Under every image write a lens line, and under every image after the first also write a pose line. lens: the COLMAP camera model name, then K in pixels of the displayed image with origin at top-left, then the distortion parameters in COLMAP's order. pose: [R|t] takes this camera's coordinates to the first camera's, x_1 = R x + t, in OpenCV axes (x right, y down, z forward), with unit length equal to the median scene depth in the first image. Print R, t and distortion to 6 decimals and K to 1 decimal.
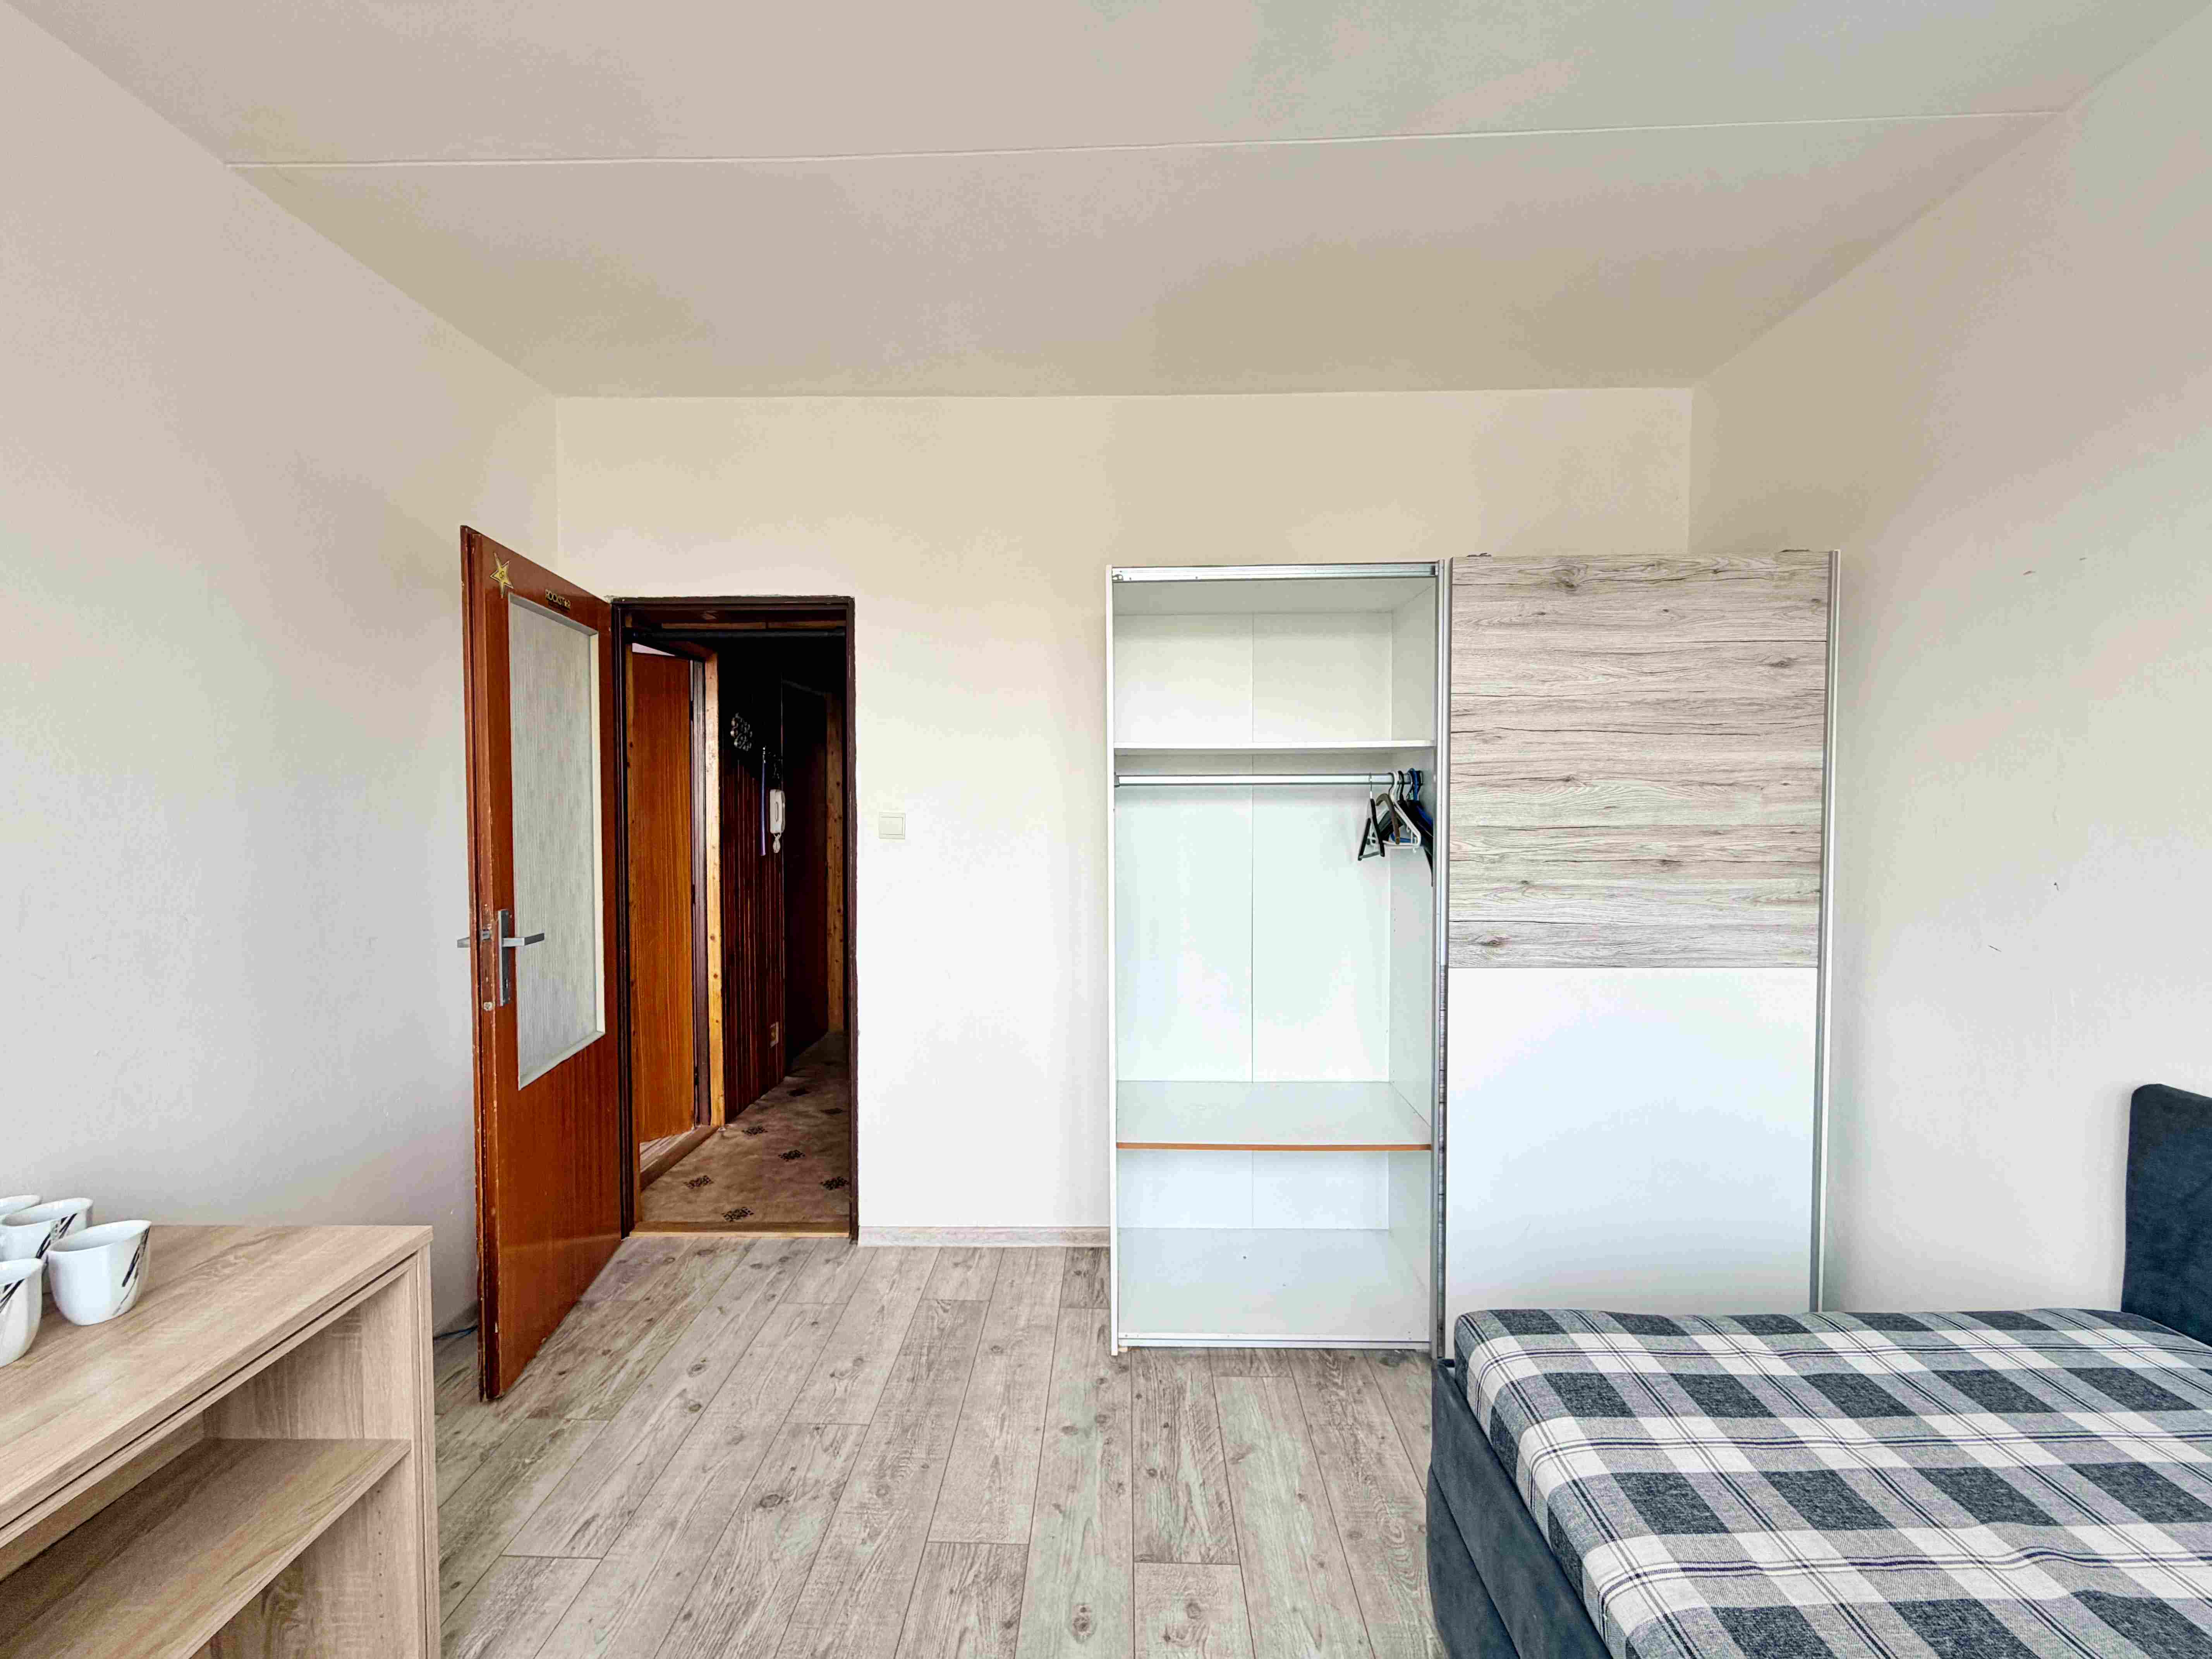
lens RADIAL K [[900.6, 0, 1100.4], [0, 900.6, 825.2], [0, 0, 1]] dist [0.000119, 0.000023]
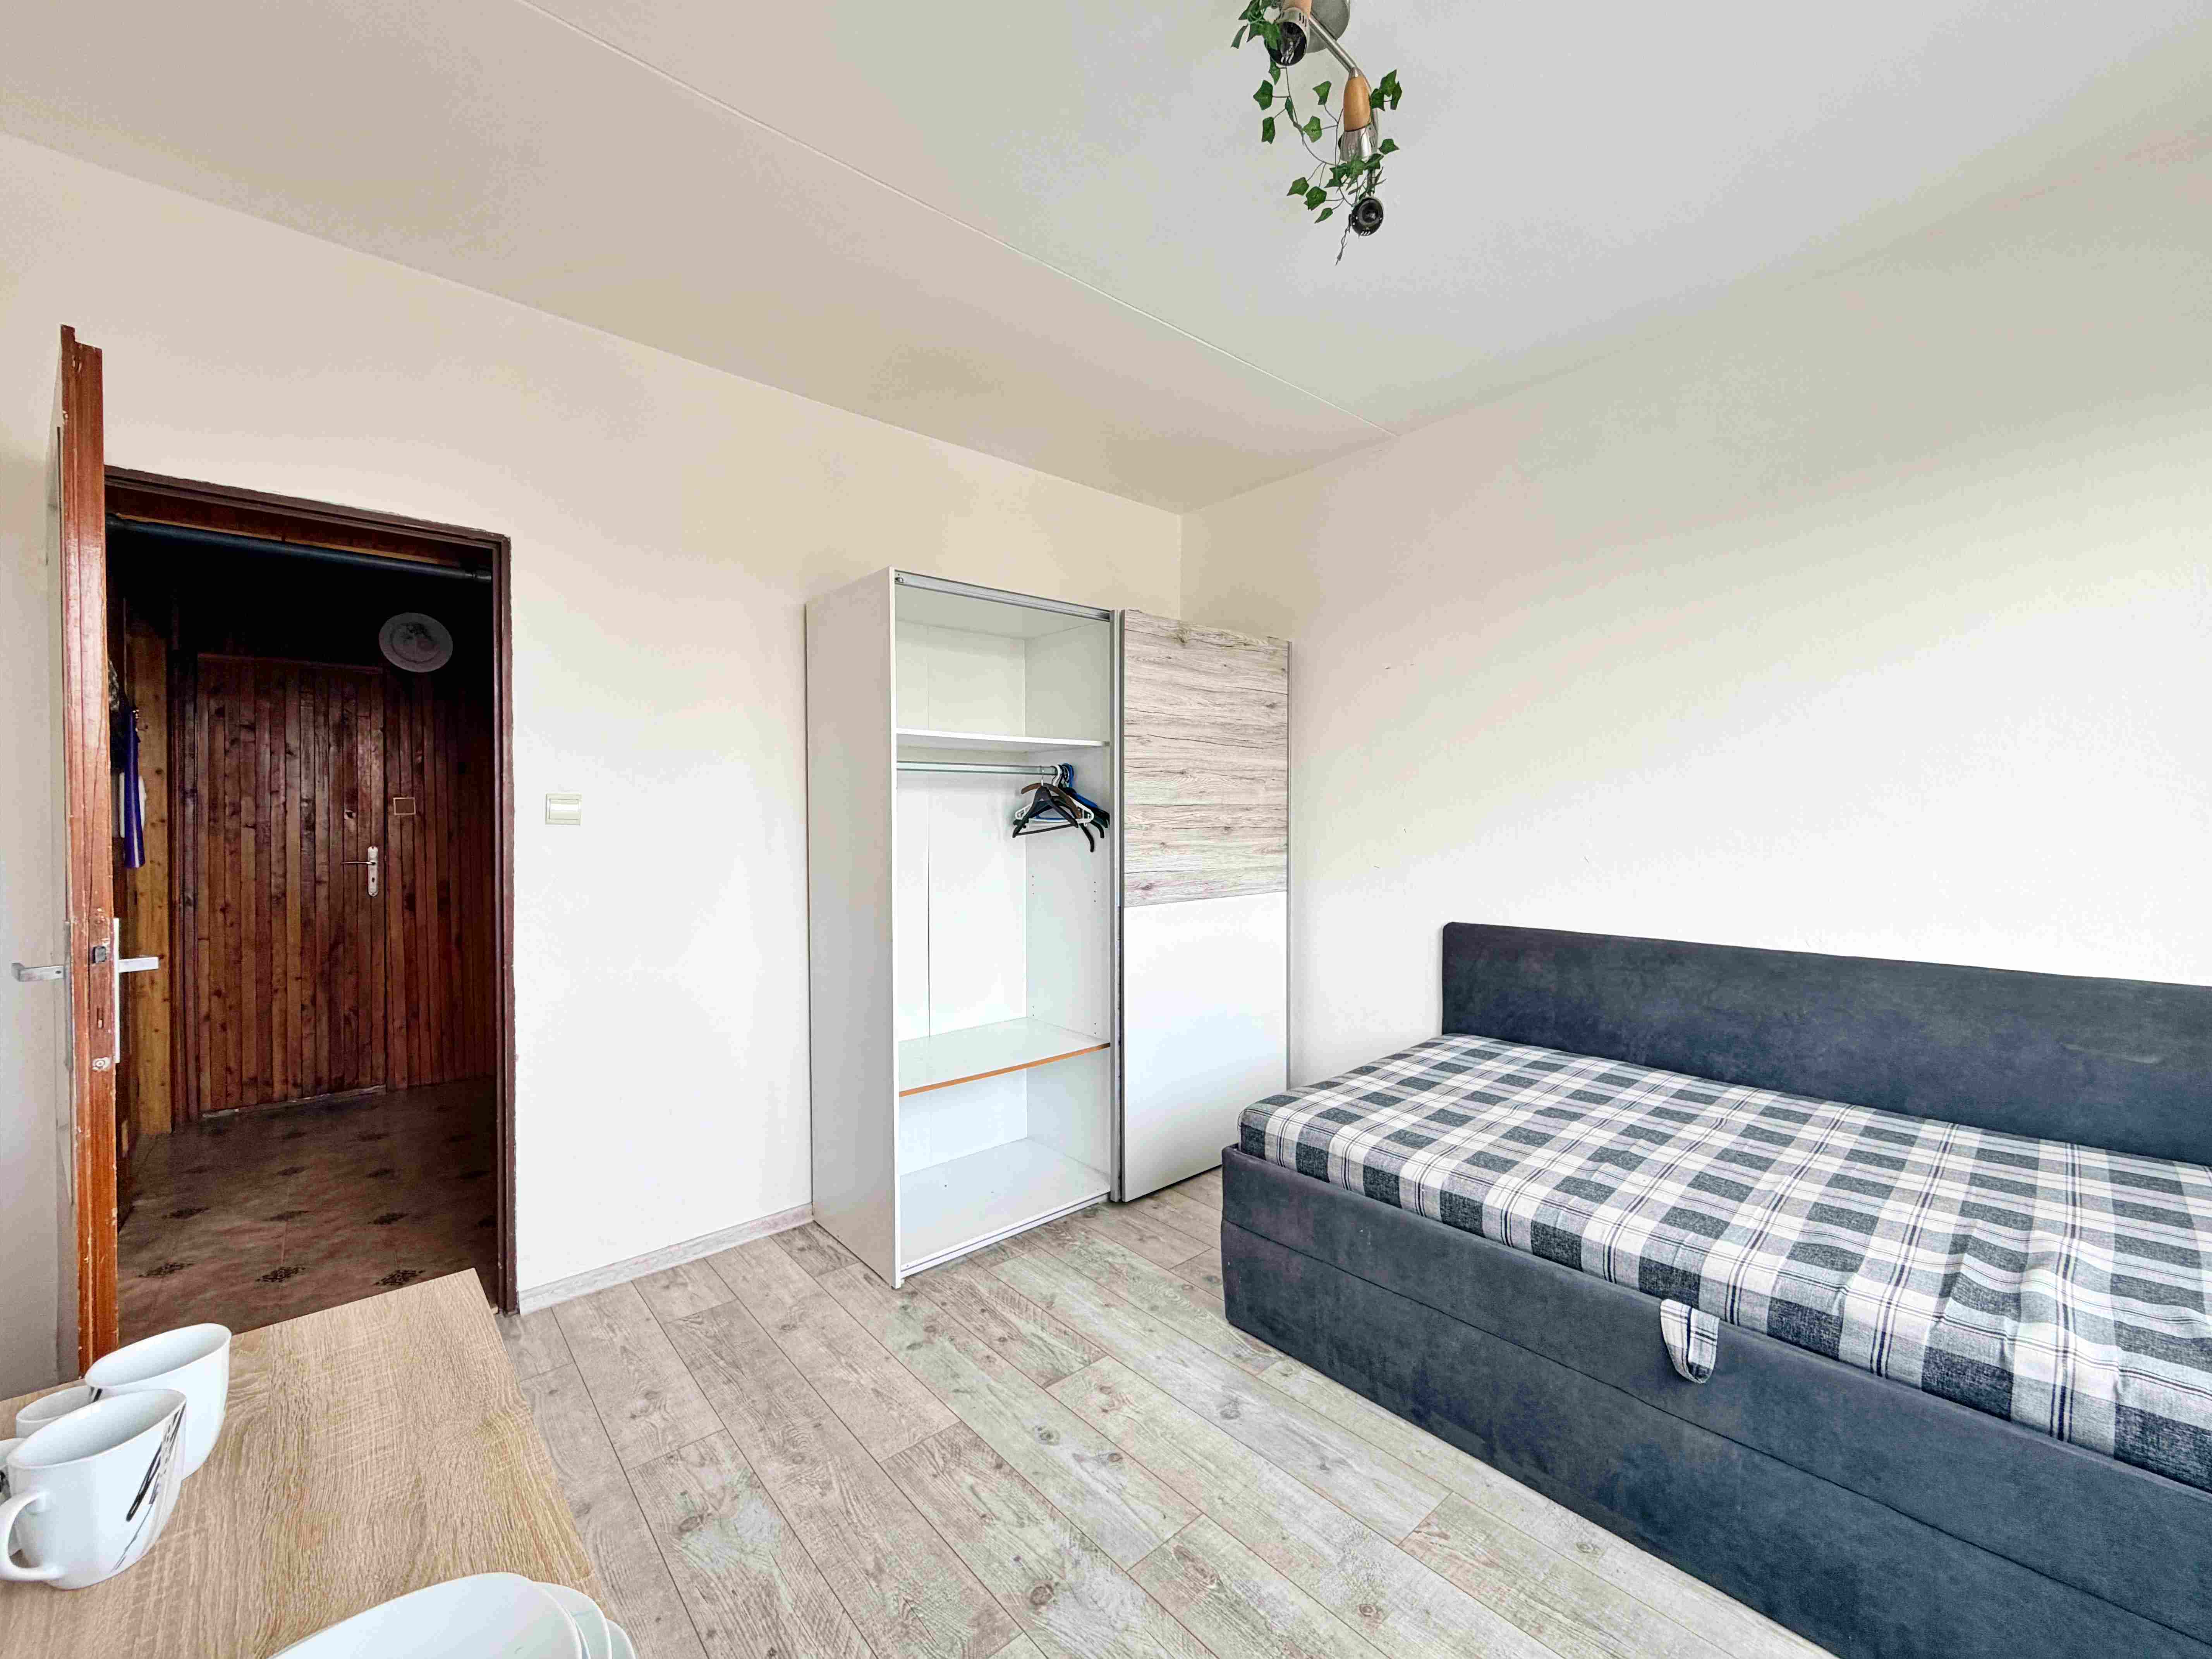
lens RADIAL K [[894.9, 0, 1111.6], [0, 894.9, 823.9], [0, 0, 1]] dist [-0.002779, -0.000116]
pose [[0.728552, -0.007897, 0.684945, -0.565900], [0.023046, 0.999650, -0.012988, 0.049066], [-0.684603, 0.025248, 0.728479, 0.020438]]
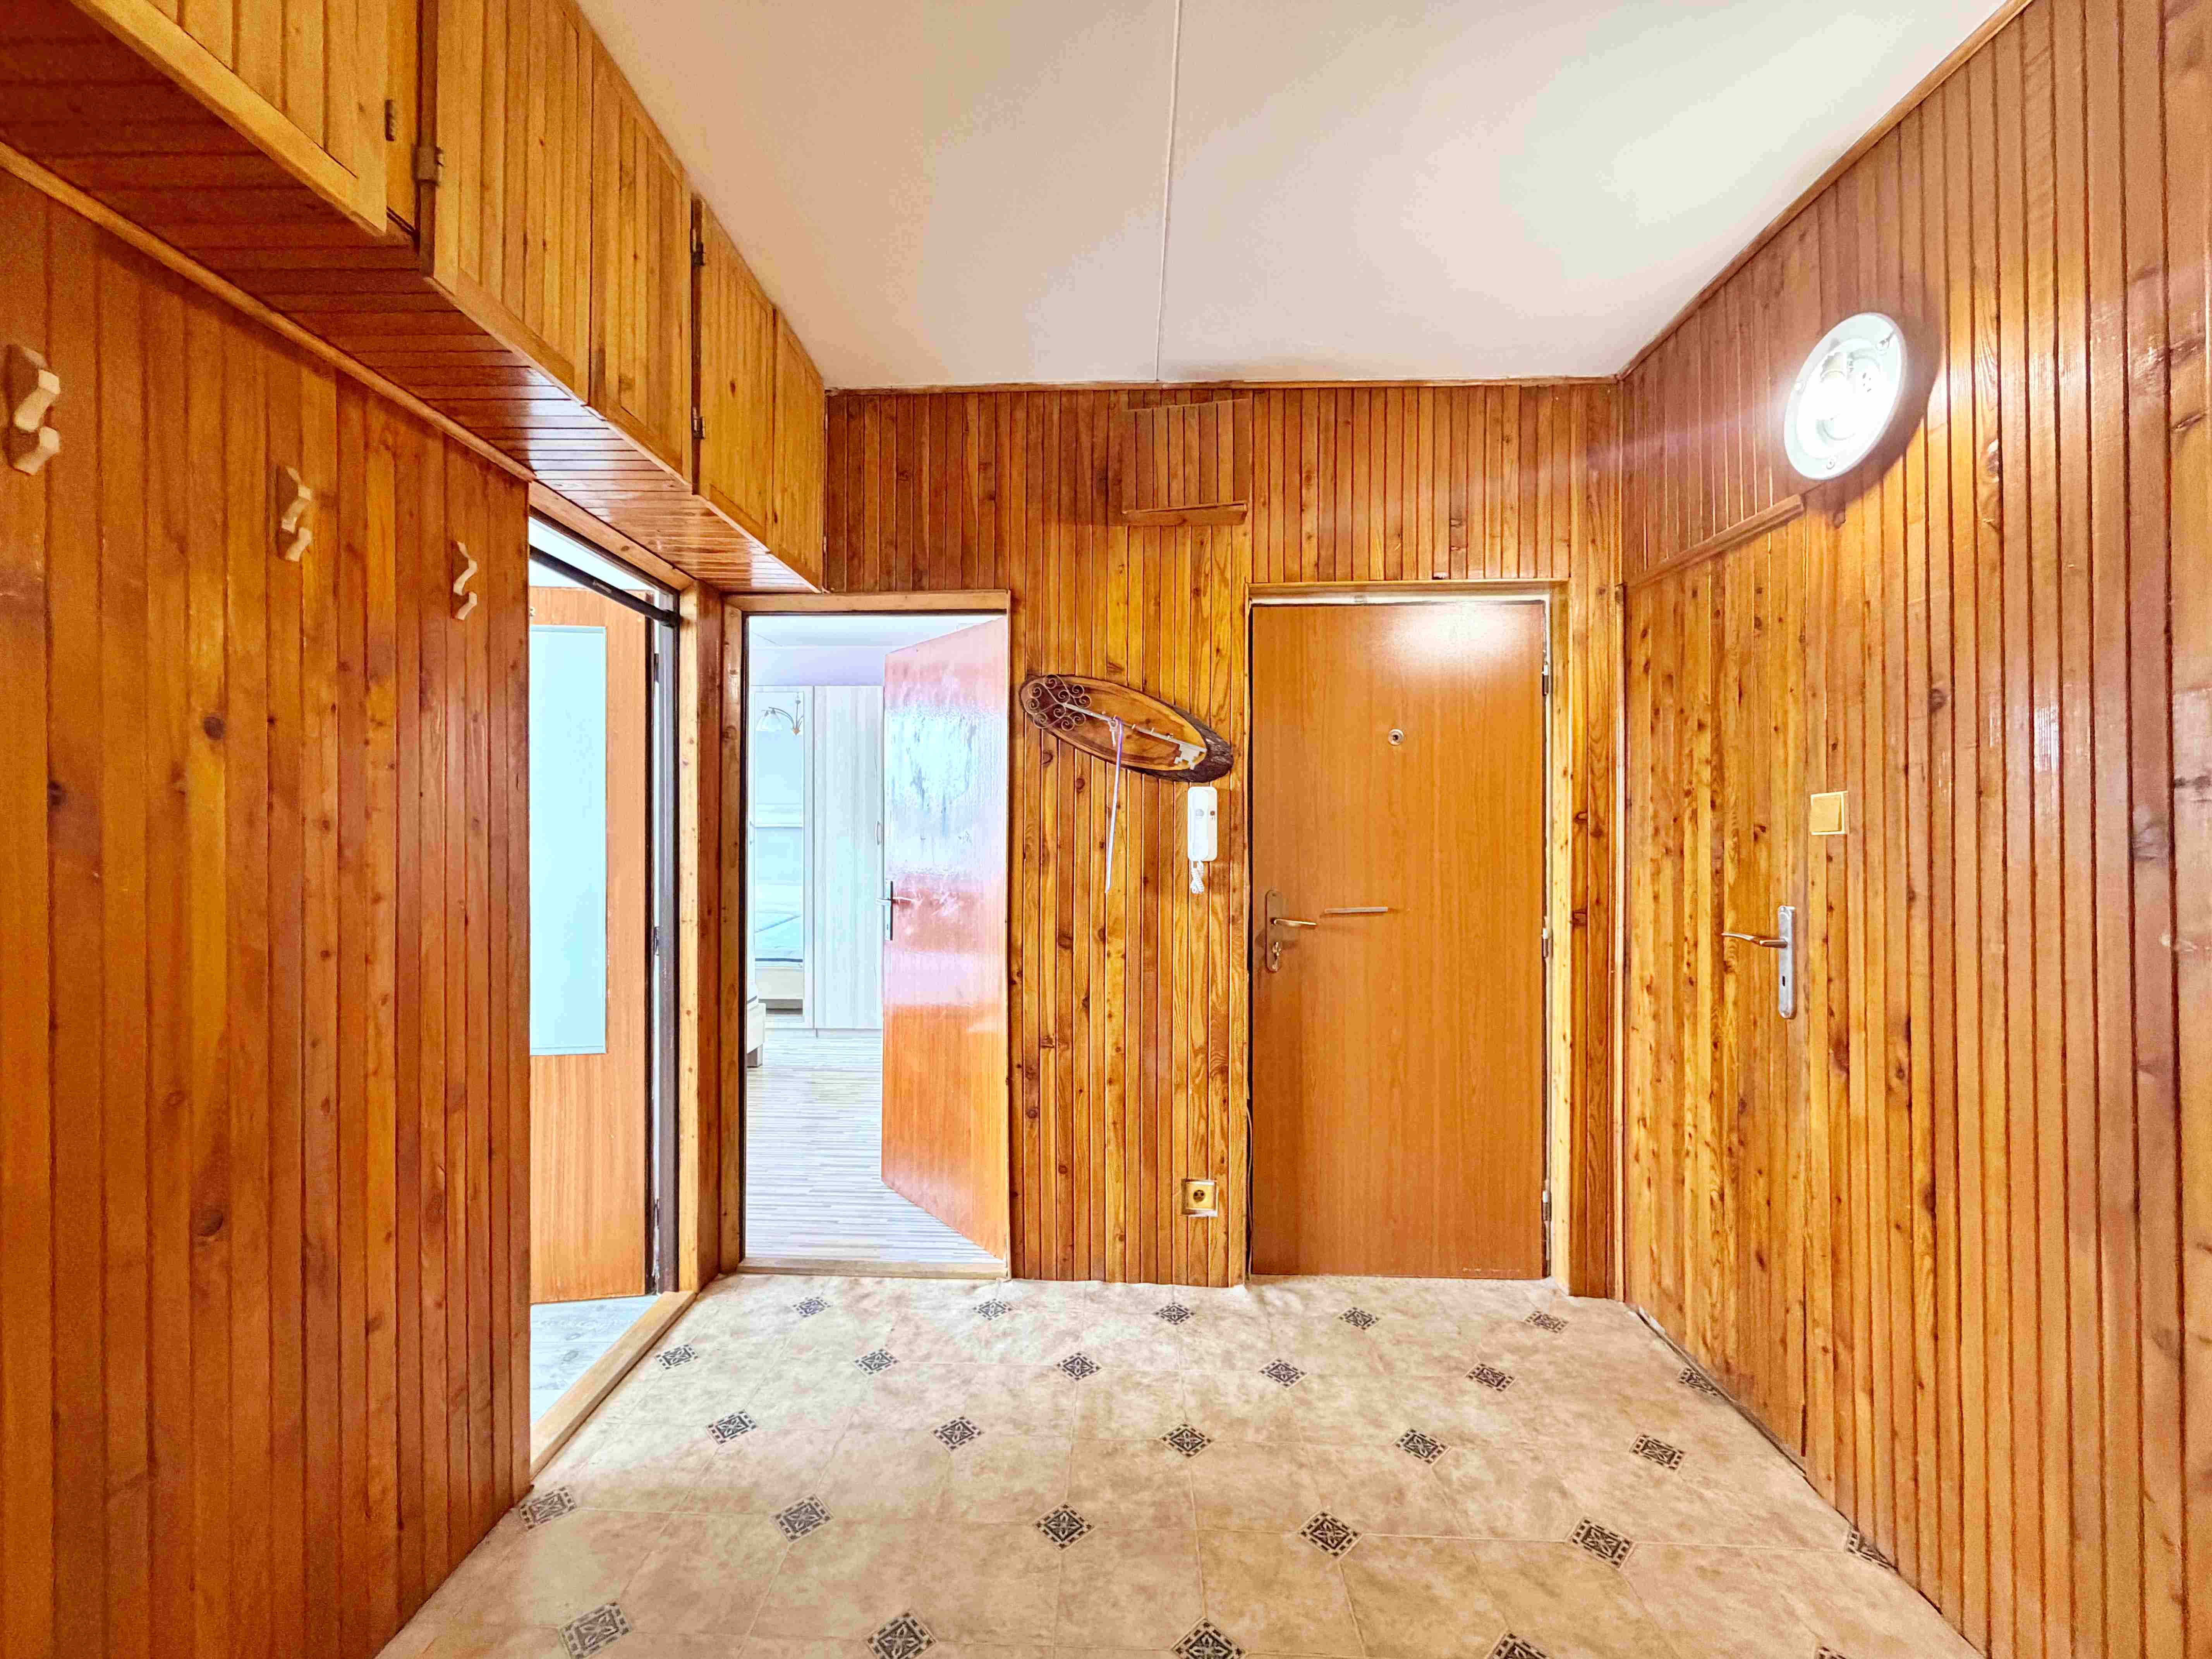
lens RADIAL K [[900.6, 0, 1100.4], [0, 900.6, 825.2], [0, 0, 1]] dist [0.000119, 0.000023]
pose [[-0.013529, -0.003789, -0.999901, 0.441918], [-0.028422, 0.999590, -0.003404, -0.019728], [0.999504, 0.028373, -0.013631, 1.759436]]
